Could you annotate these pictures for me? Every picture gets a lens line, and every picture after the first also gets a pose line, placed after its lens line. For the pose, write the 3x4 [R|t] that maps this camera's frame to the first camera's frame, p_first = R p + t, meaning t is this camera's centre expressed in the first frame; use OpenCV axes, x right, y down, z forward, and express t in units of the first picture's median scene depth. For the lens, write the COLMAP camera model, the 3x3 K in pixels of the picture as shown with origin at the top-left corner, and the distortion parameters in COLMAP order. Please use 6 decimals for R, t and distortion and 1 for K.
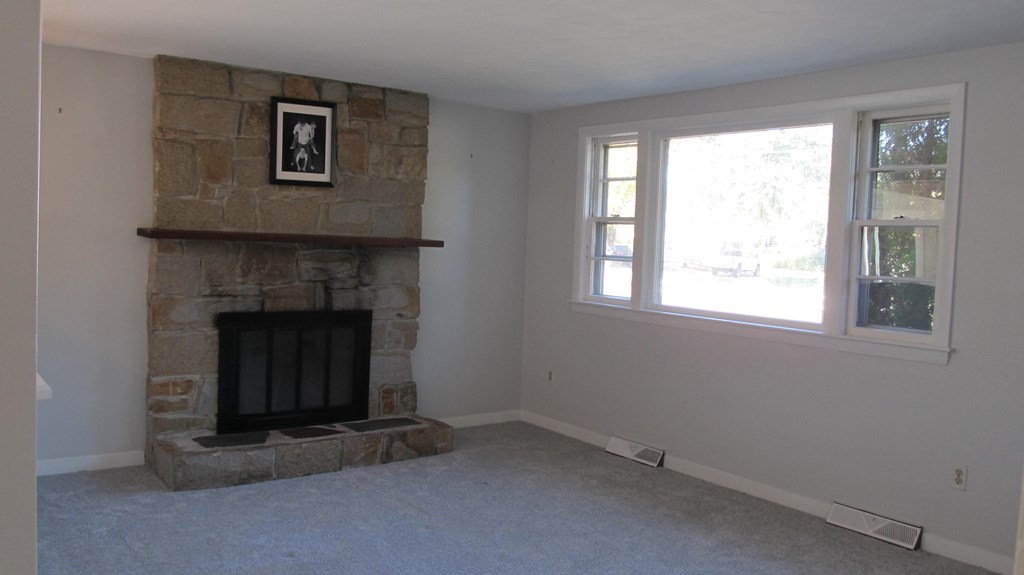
lens RADIAL K [[864.0, 0, 512.2], [0, 864.0, 287.3], [0, 0, 1]] dist [-0.042379, 0.003830]
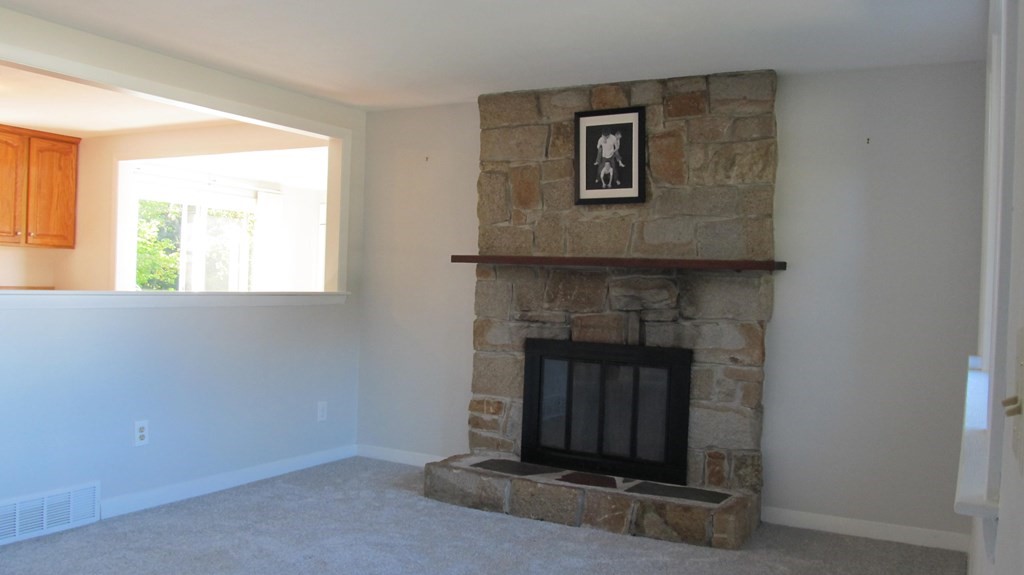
lens RADIAL K [[864.0, 0, 513.2], [0, 864.0, 286.3], [0, 0, 1]] dist [-0.042379, 0.003830]
pose [[0.407803, -0.018359, -0.912885, 0.542326], [-0.066765, 0.996522, -0.049866, 0.020201], [0.910626, 0.081284, 0.405159, 0.552906]]
